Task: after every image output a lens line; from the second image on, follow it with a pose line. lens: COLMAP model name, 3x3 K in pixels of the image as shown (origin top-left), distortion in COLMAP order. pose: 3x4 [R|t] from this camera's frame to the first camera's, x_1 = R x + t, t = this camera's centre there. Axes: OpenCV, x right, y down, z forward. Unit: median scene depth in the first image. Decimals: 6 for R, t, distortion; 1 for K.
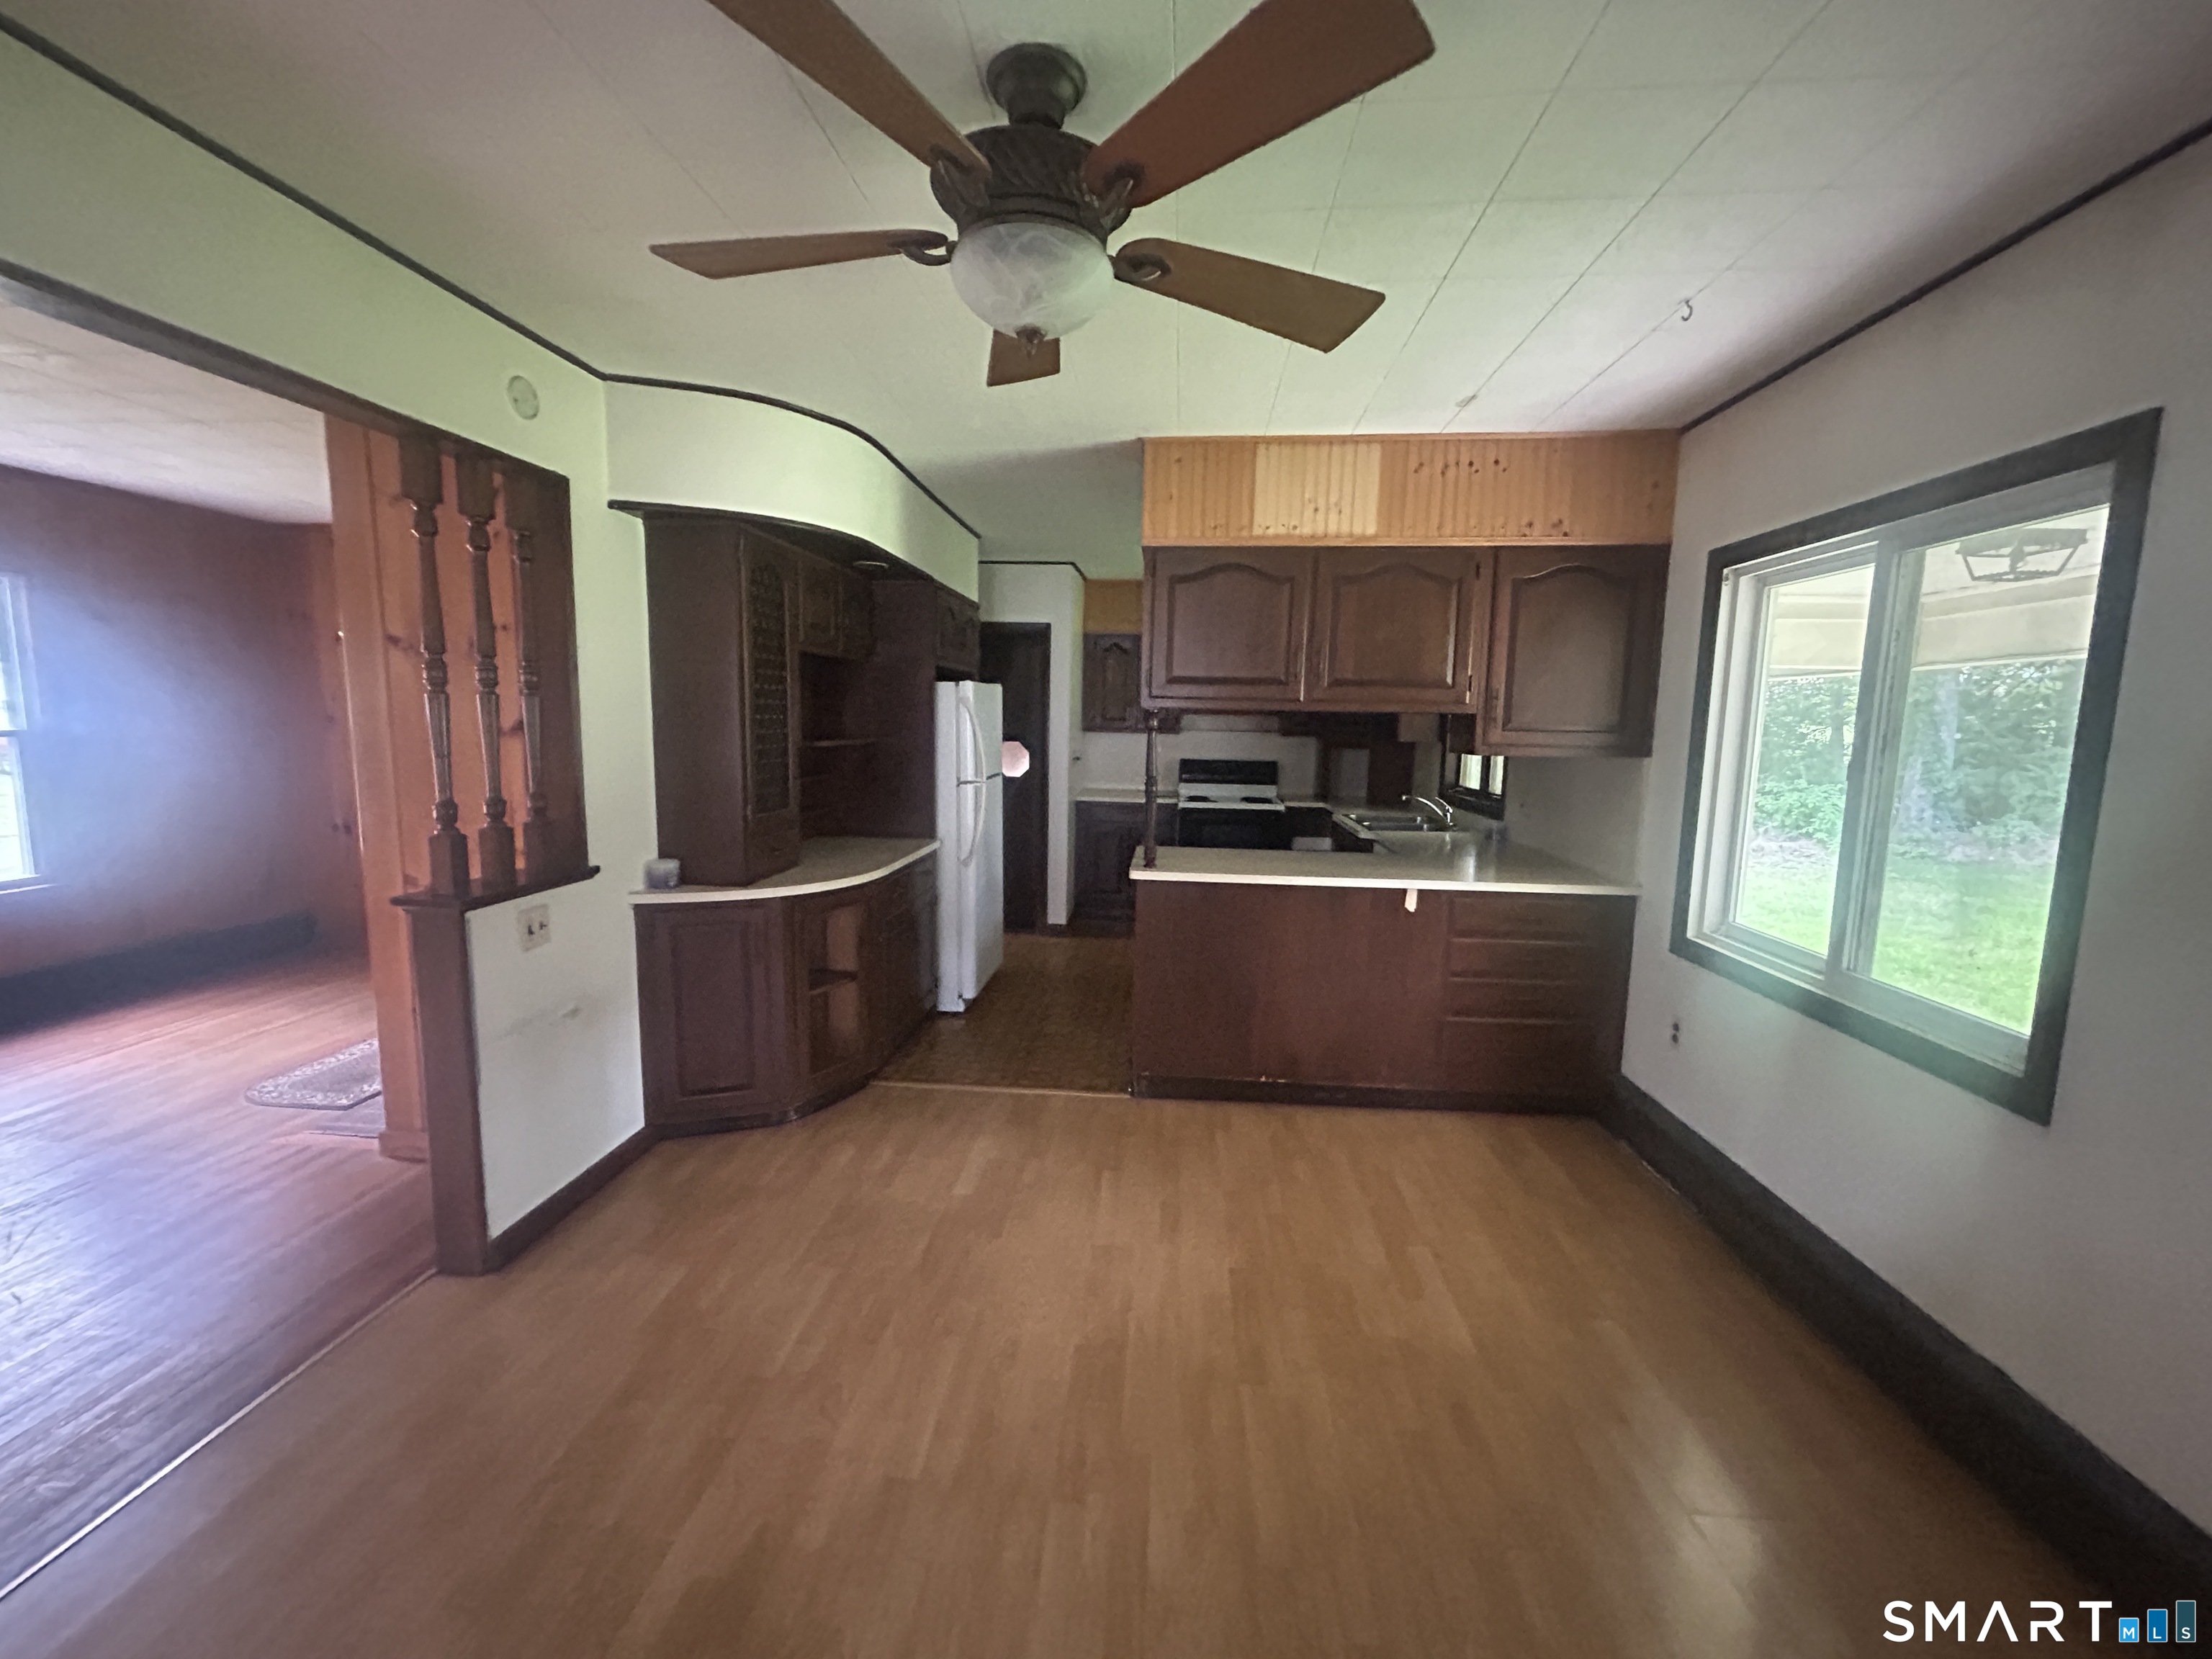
lens RADIAL K [[889.5, 0, 1105.4], [0, 889.5, 828.2], [0, 0, 1]] dist [-0.000905, 0.001077]
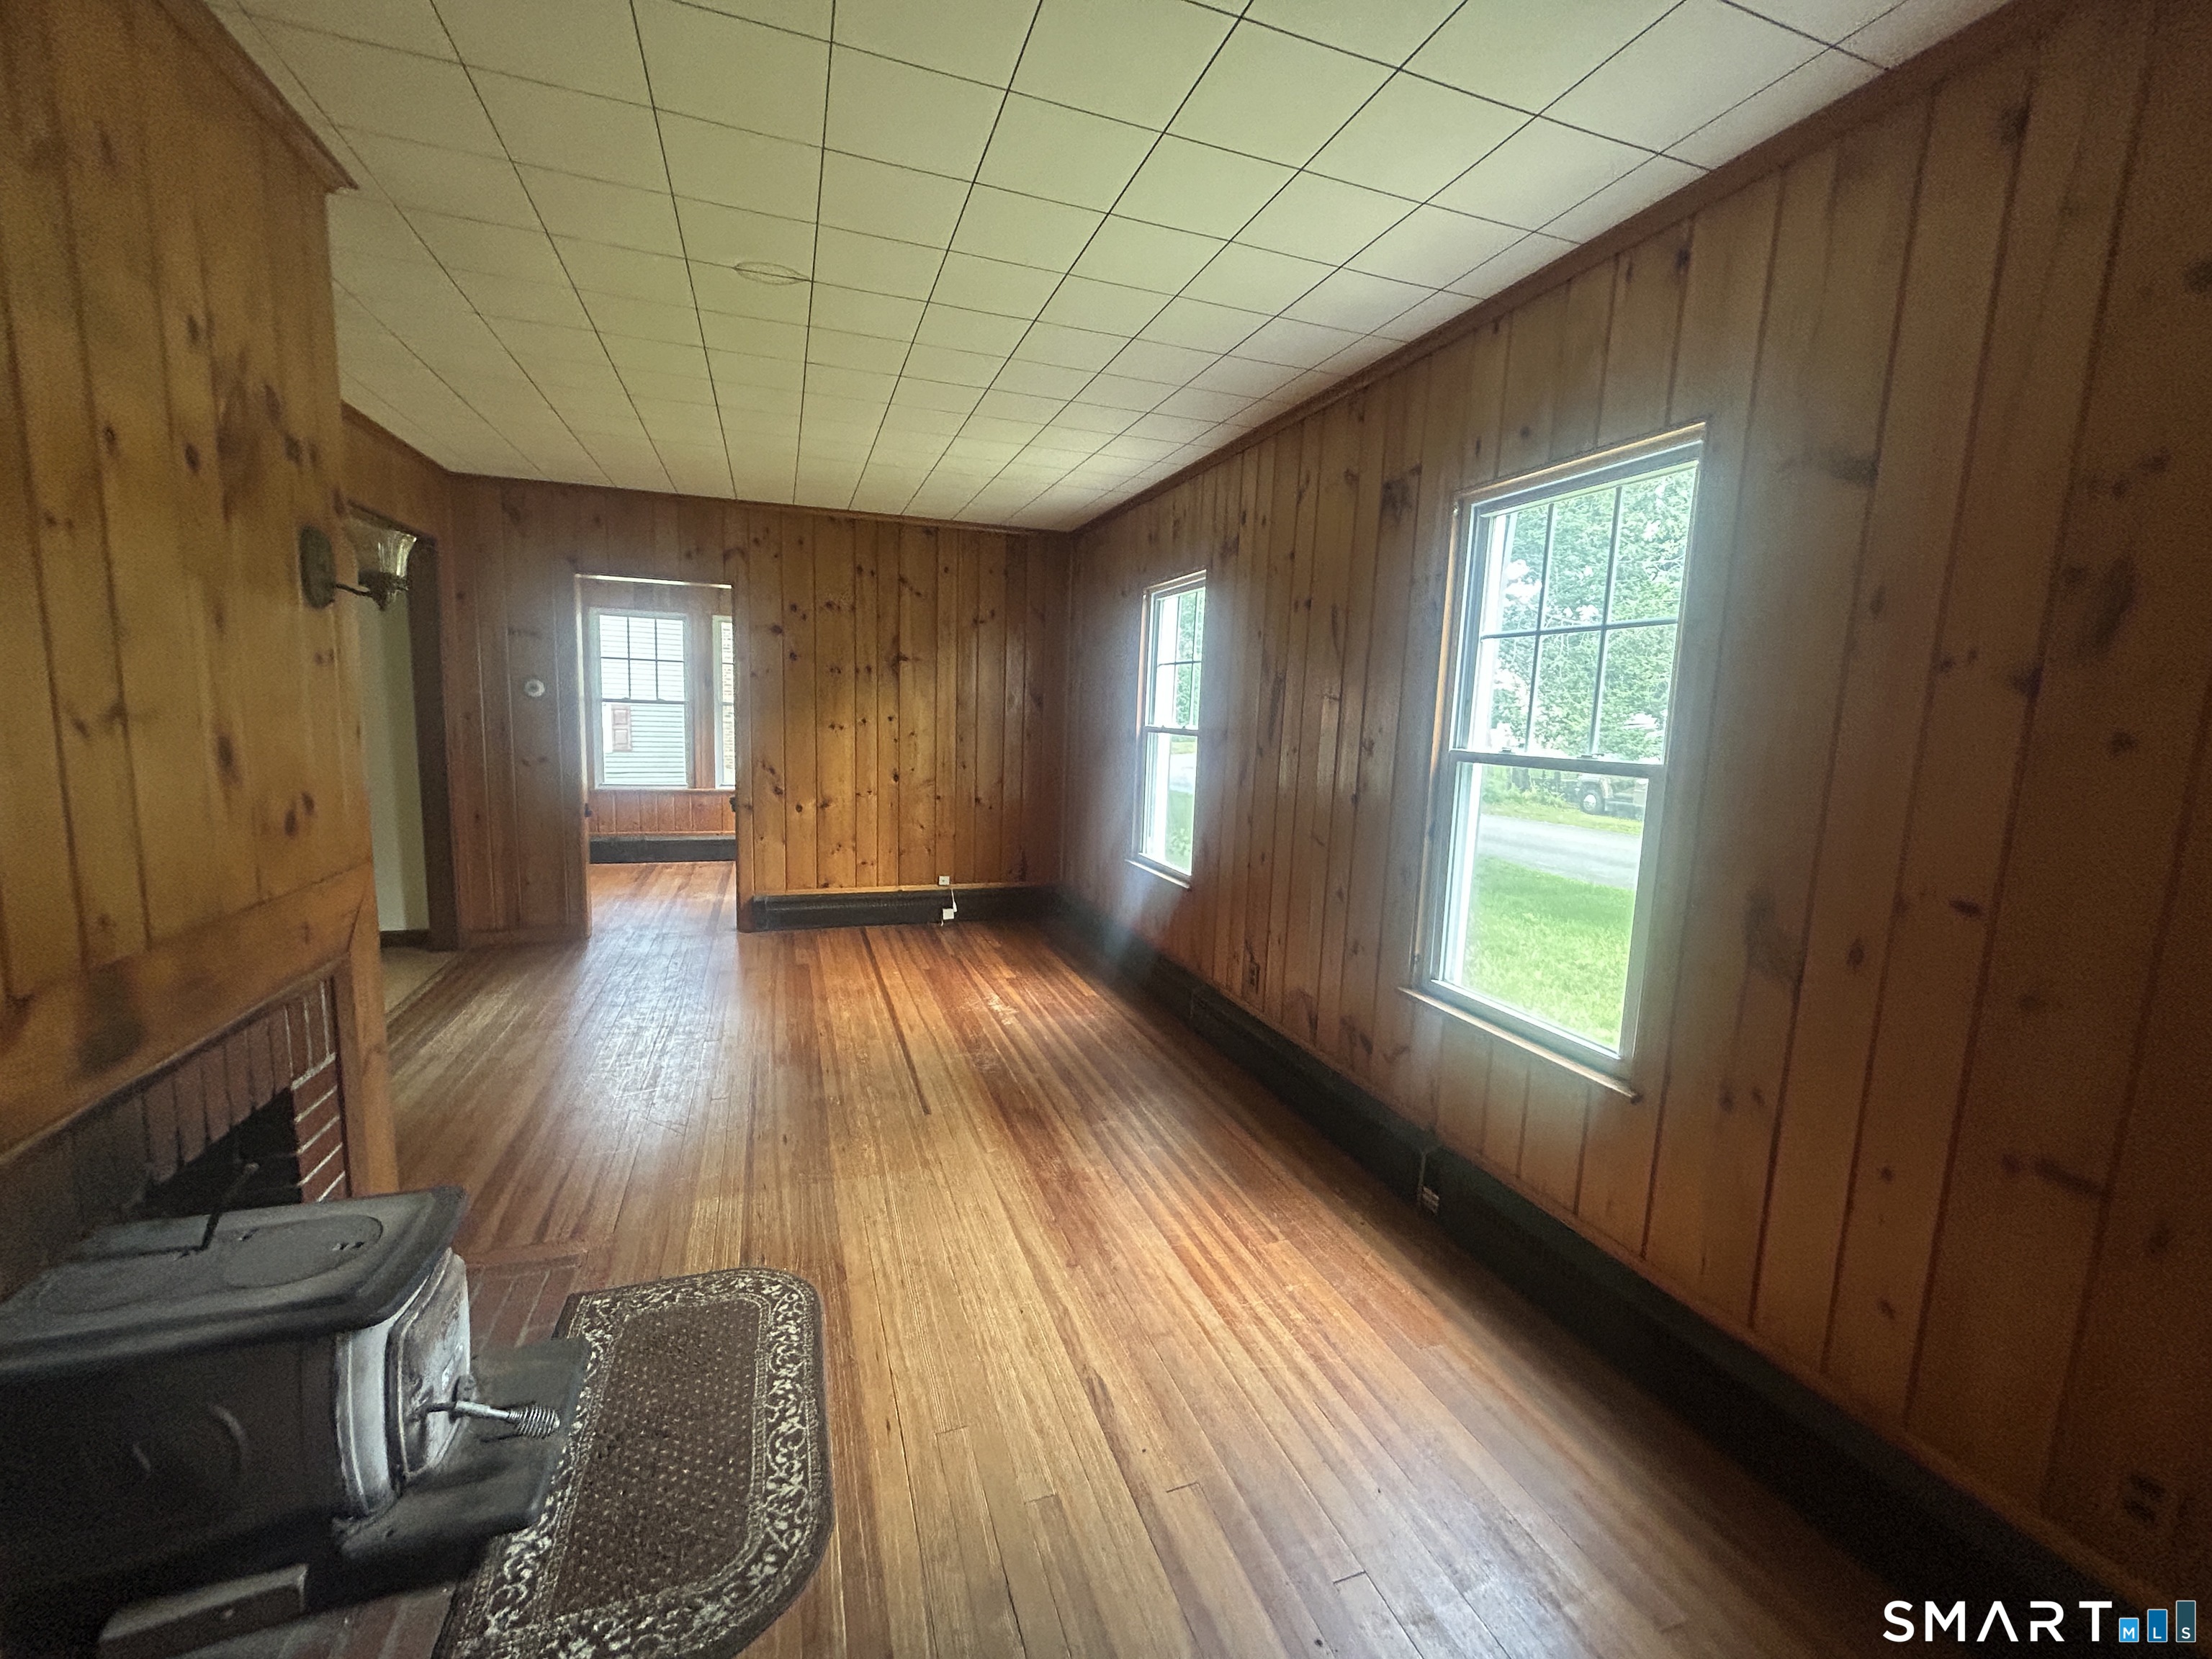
lens RADIAL K [[889.5, 0, 1103.4], [0, 889.5, 828.9], [0, 0, 1]] dist [-0.000905, 0.001077]
pose [[-0.905129, 0.005736, -0.425098, -0.937804], [-0.103972, 0.966559, 0.234423, -0.197996], [0.412226, 0.256381, -0.874264, 1.637973]]
